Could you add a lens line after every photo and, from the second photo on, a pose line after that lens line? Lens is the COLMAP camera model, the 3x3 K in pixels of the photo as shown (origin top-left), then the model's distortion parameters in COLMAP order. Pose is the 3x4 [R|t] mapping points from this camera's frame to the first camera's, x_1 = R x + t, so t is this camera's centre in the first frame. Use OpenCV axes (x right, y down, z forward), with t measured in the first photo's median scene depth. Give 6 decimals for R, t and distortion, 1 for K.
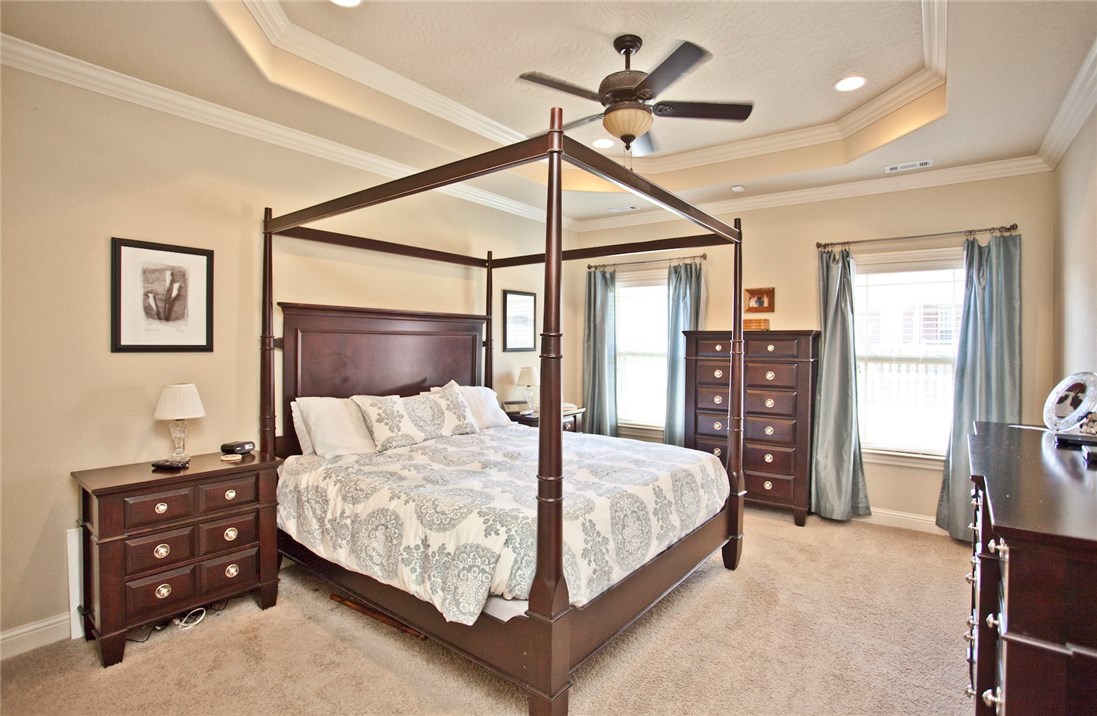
lens RADIAL K [[522.1, 0, 548.8], [0, 522.1, 354.8], [0, 0, 1]] dist [-0.005821, -0.000187]
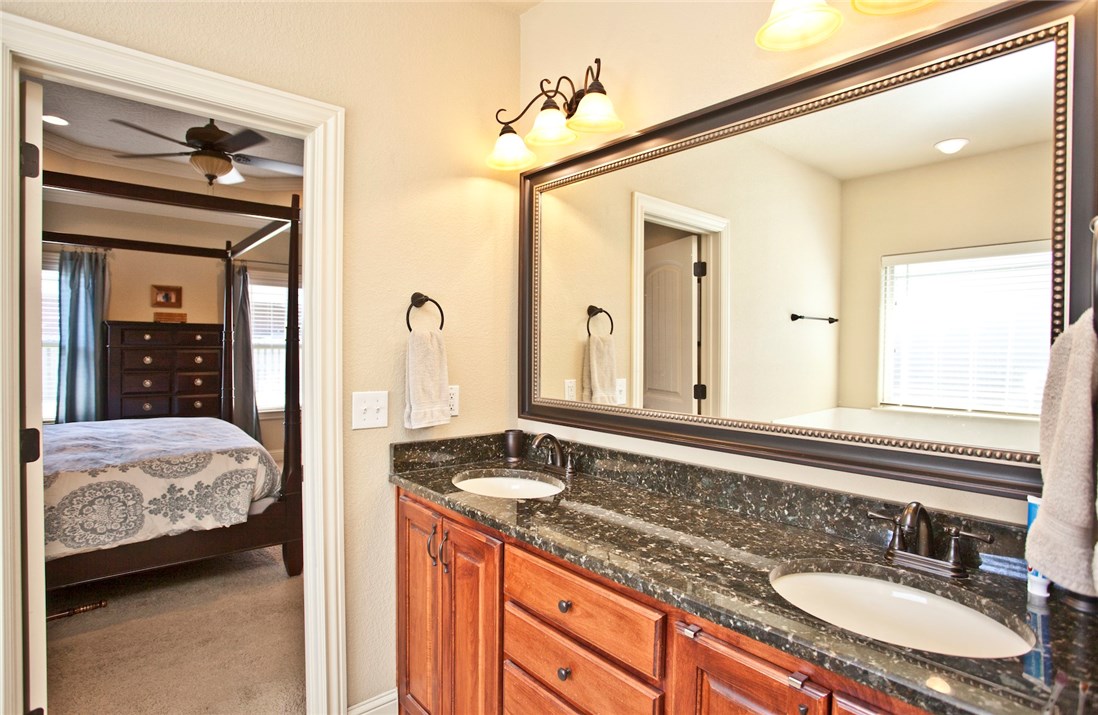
lens RADIAL K [[563.3, 0, 548.2], [0, 563.3, 351.4], [0, 0, 1]] dist [-0.038815, 0.005989]
pose [[0.229881, -0.020123, 0.973011, -0.654399], [0.014943, 0.999741, 0.017146, 0.008465], [-0.973104, 0.010599, 0.230122, -0.094468]]
